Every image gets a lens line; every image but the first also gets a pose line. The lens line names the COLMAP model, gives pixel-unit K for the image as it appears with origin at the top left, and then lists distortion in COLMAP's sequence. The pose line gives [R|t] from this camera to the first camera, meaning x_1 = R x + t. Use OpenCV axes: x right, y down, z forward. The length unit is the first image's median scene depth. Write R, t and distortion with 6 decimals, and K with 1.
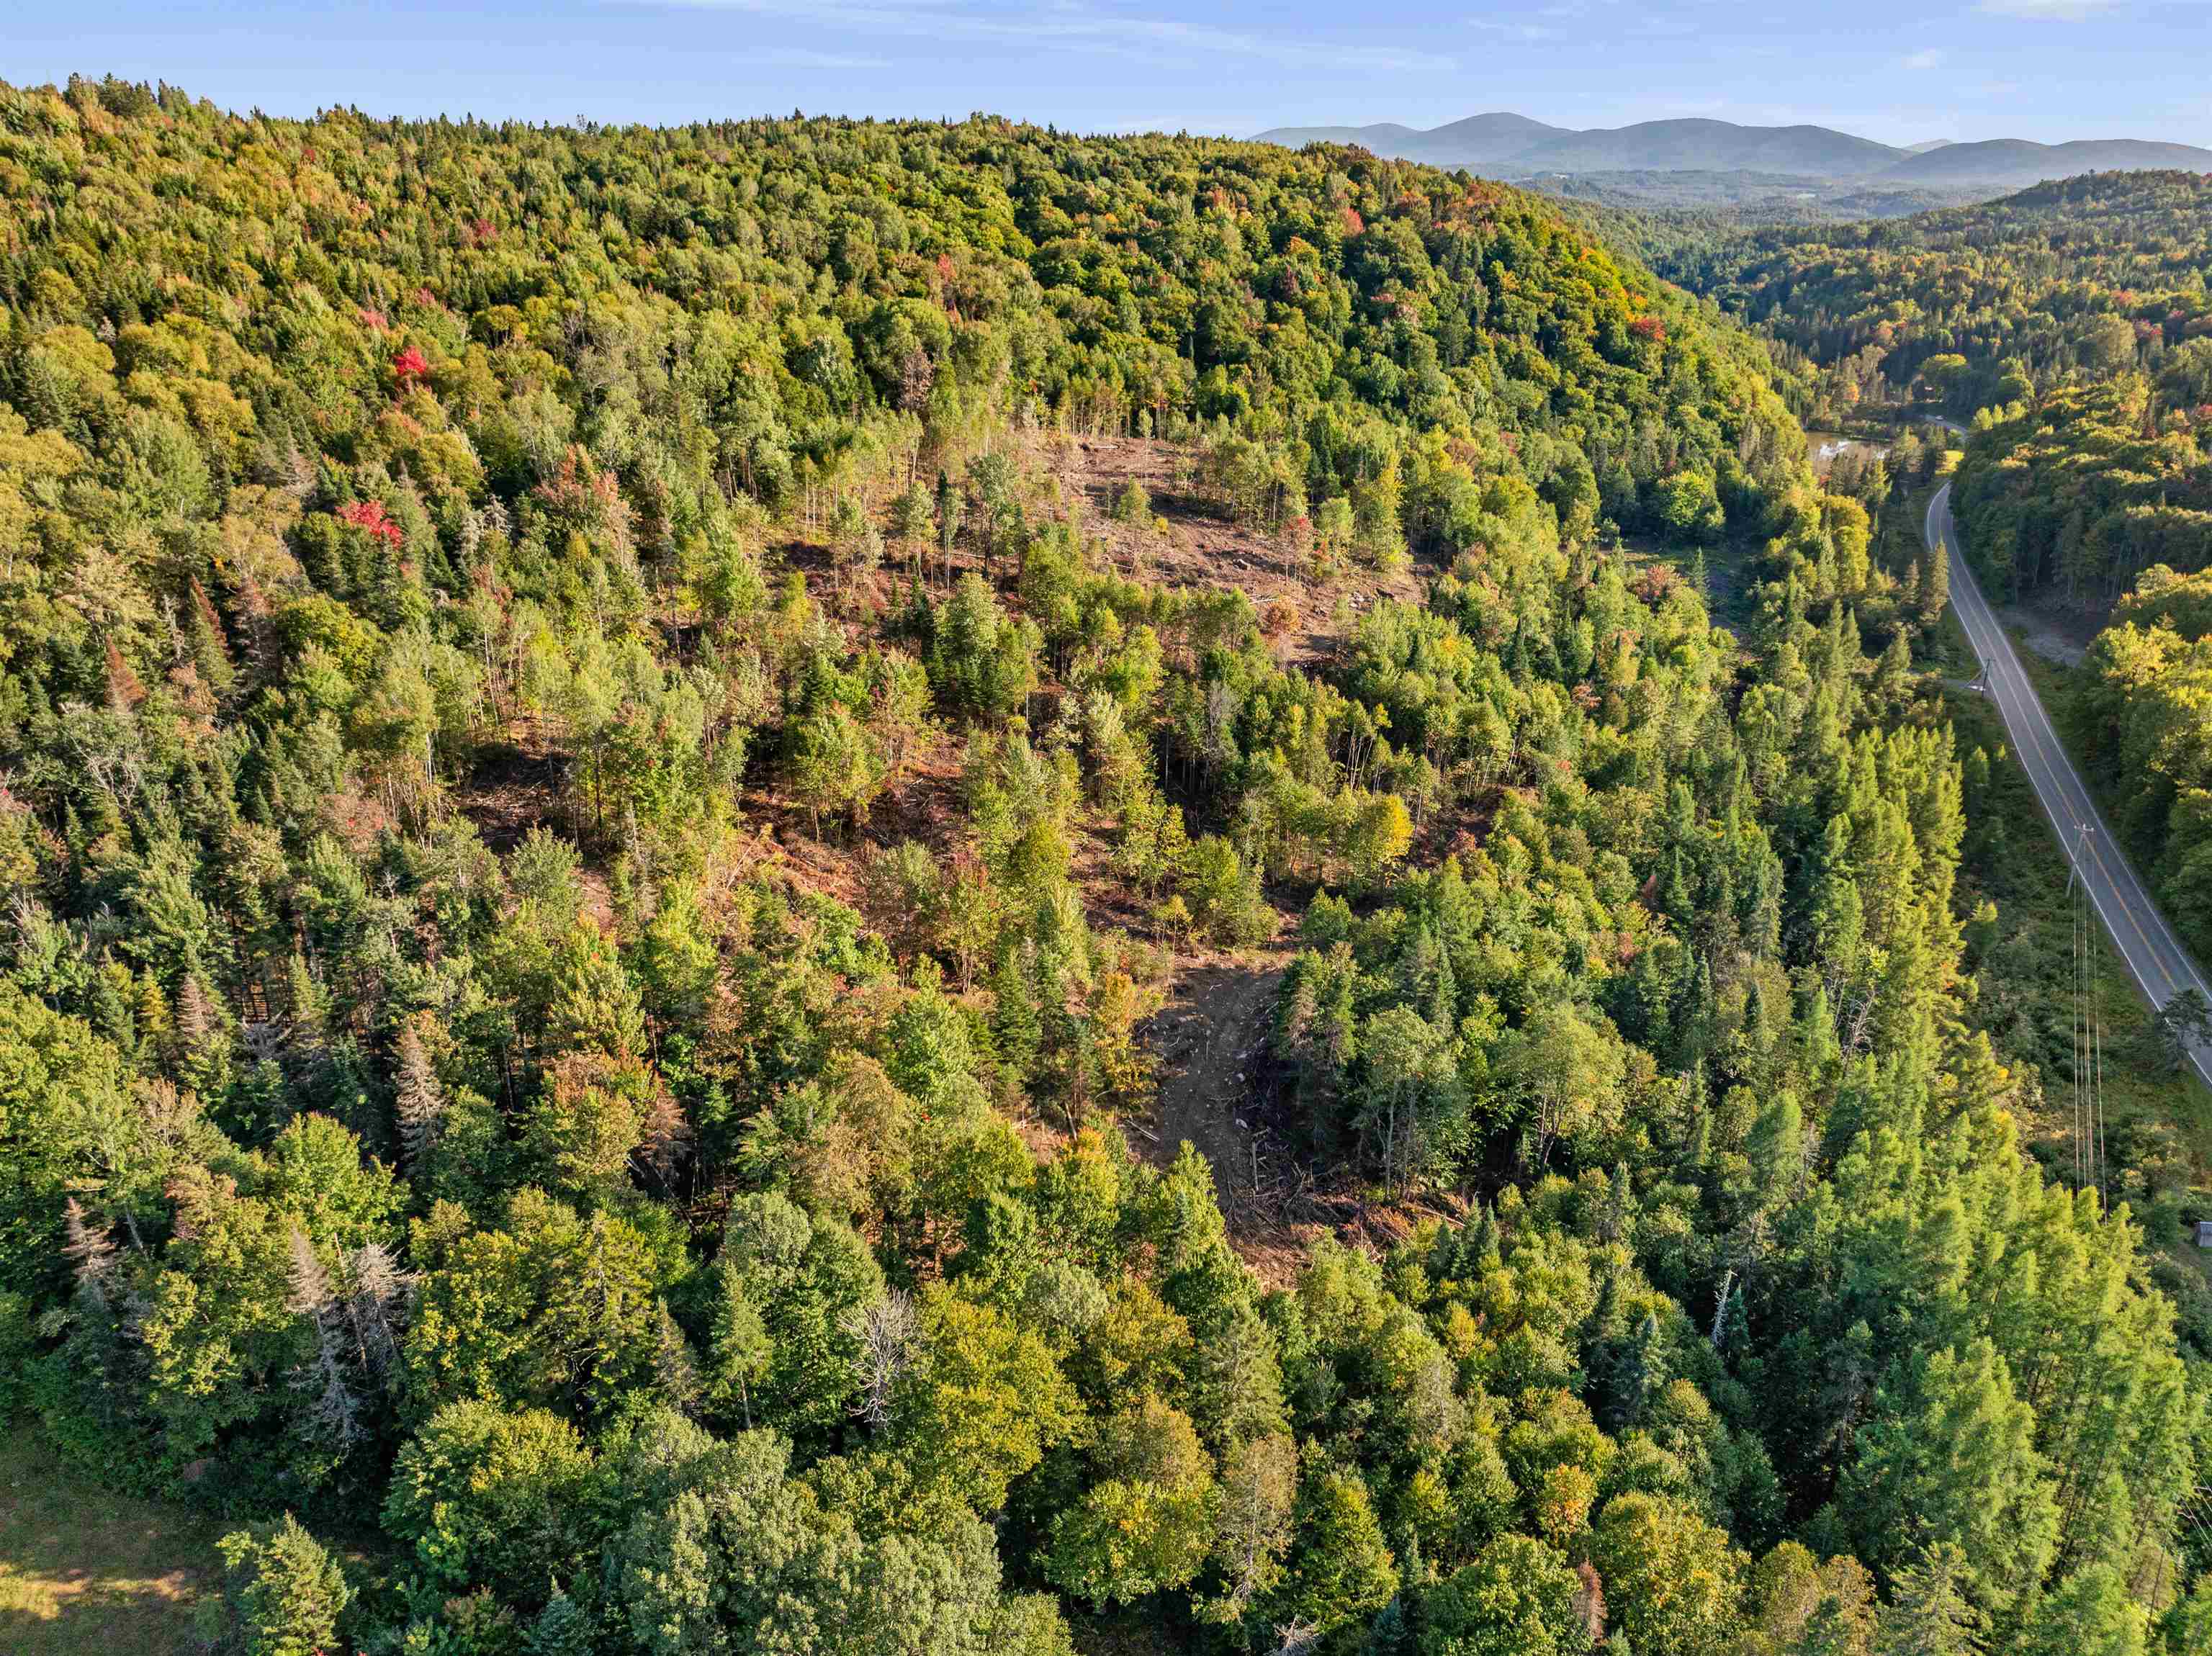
lens RADIAL K [[1601.3, 0, 1109.6], [0, 1601.3, 824.3], [0, 0, 1]] dist [-0.039997, 0.002791]
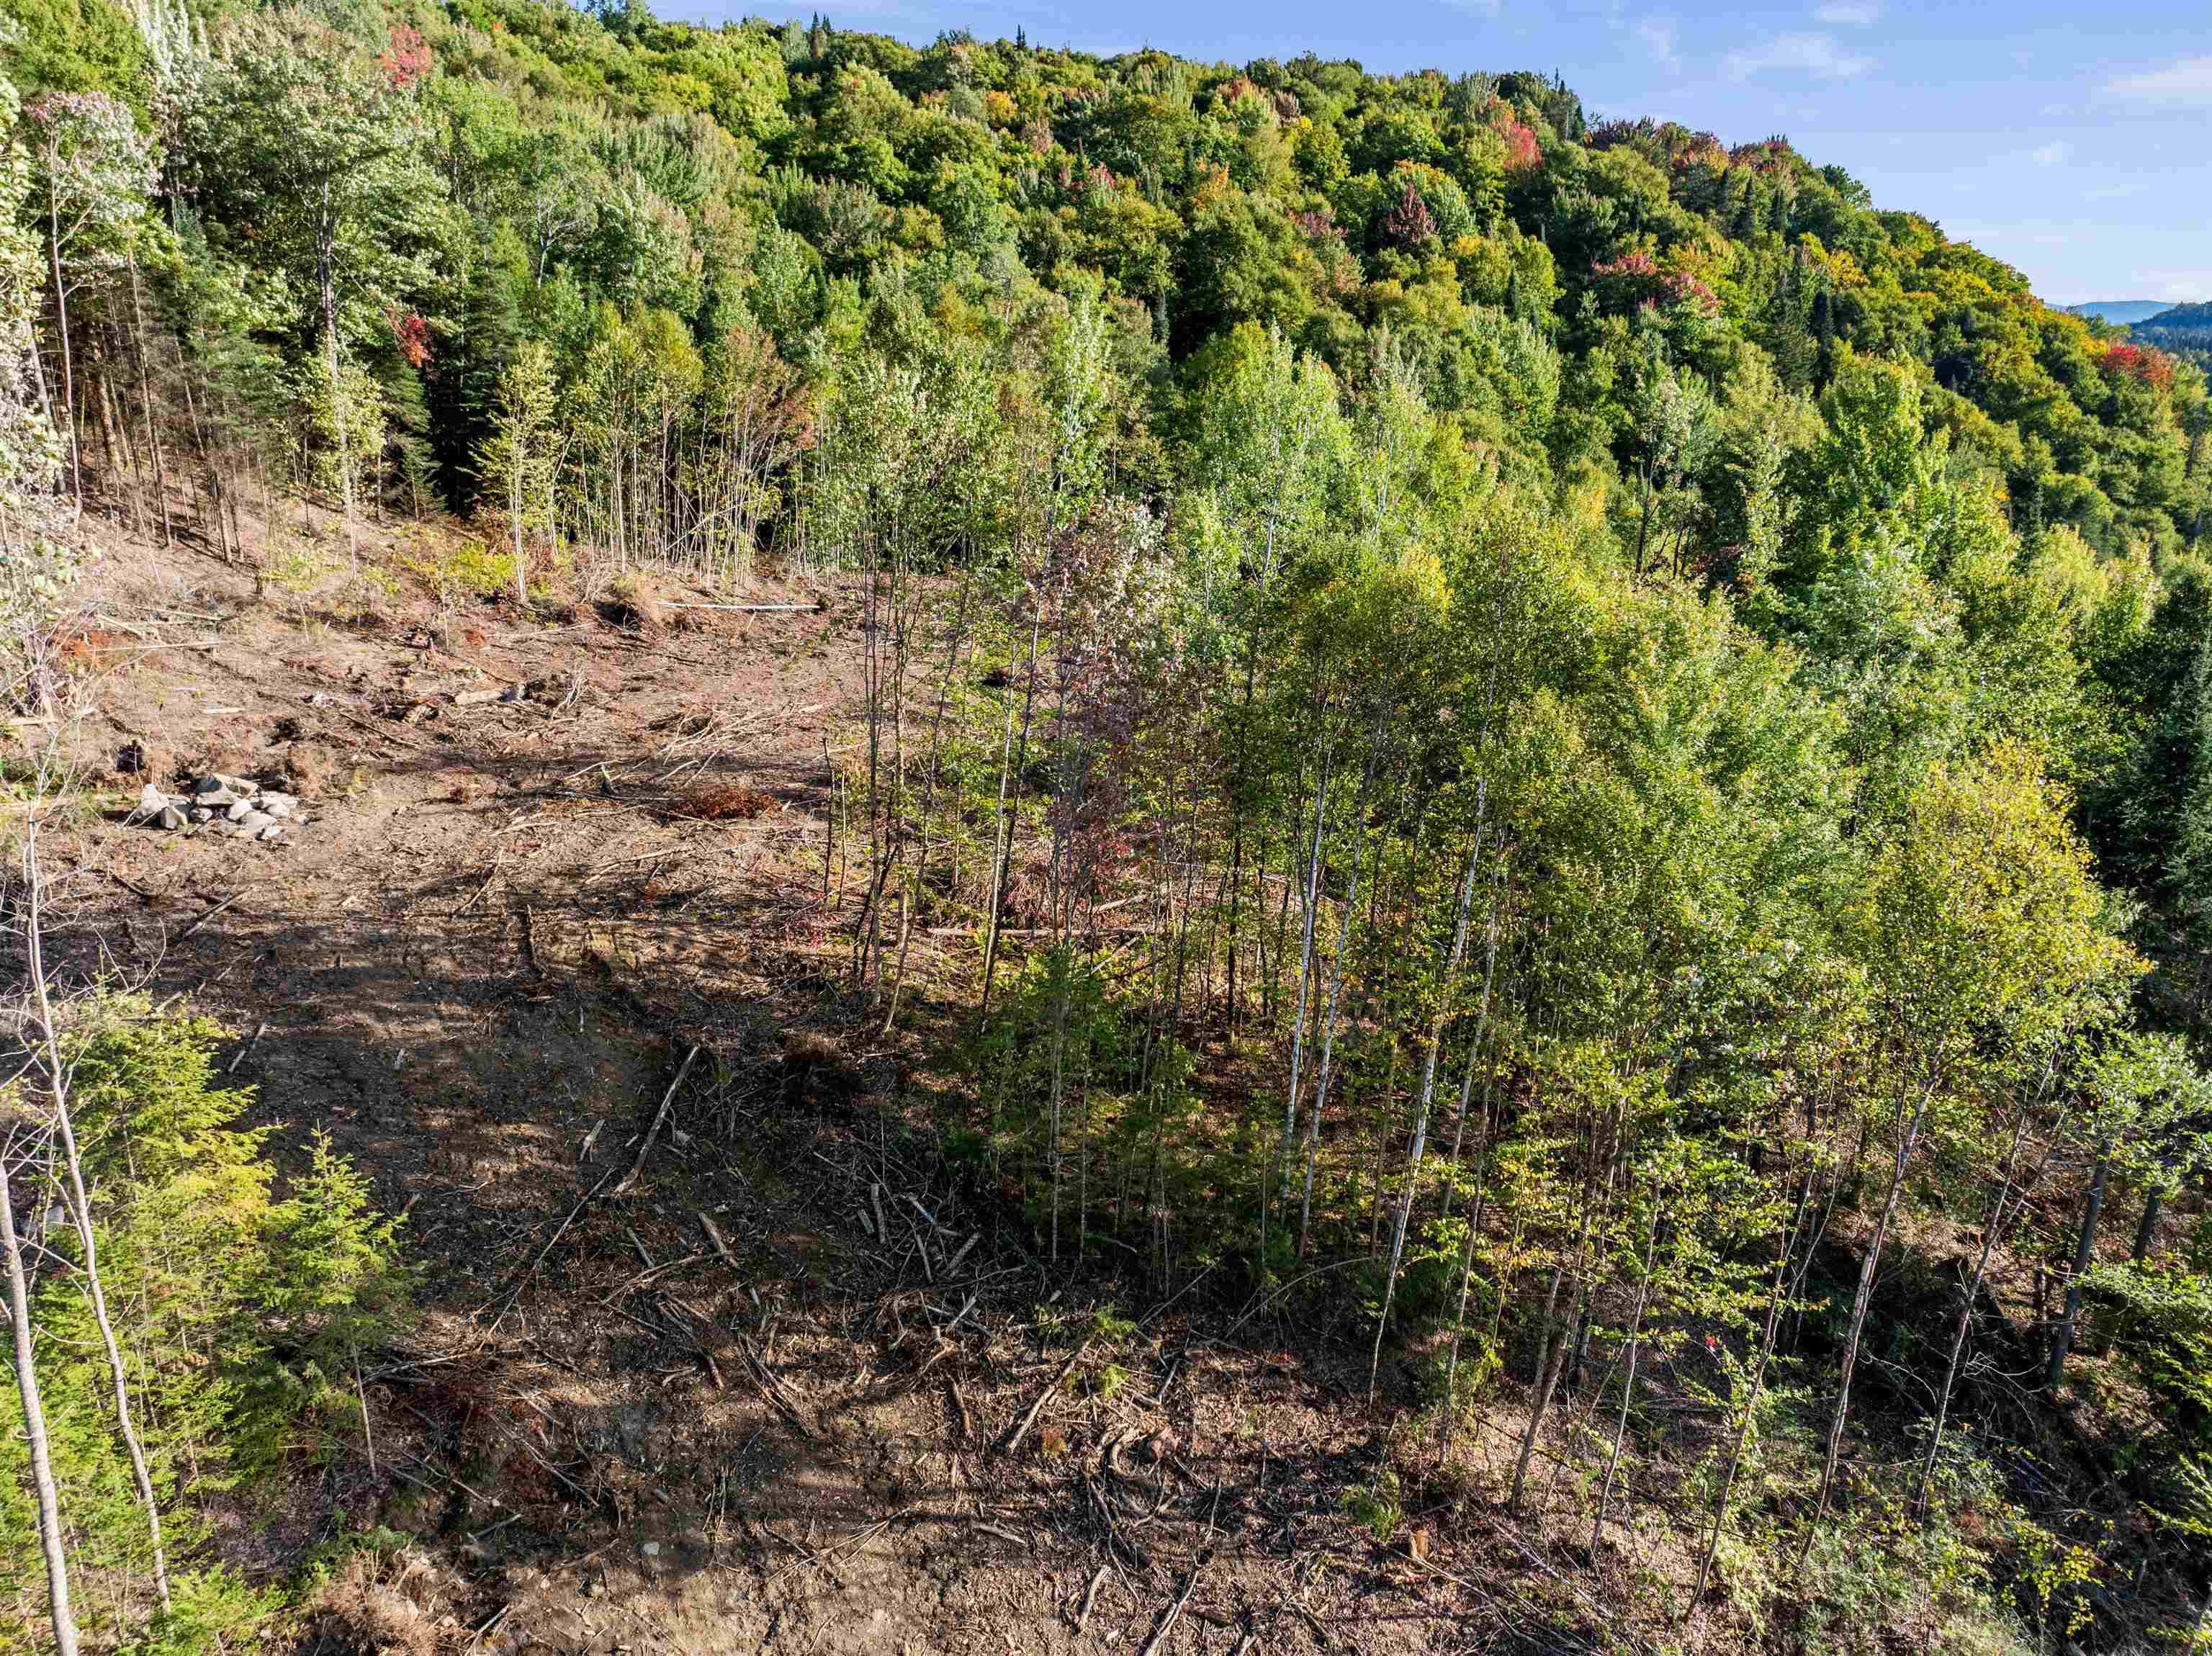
lens RADIAL K [[1569.0, 0, 1106.0], [0, 1569.0, 828.0], [0, 0, 1]] dist [-0.070027, 0.042016]
pose [[0.999786, 0.003769, -0.020362, 0.040595], [-0.005540, 0.996137, -0.087643, -0.142139], [0.019953, 0.087737, 0.995944, 0.598242]]
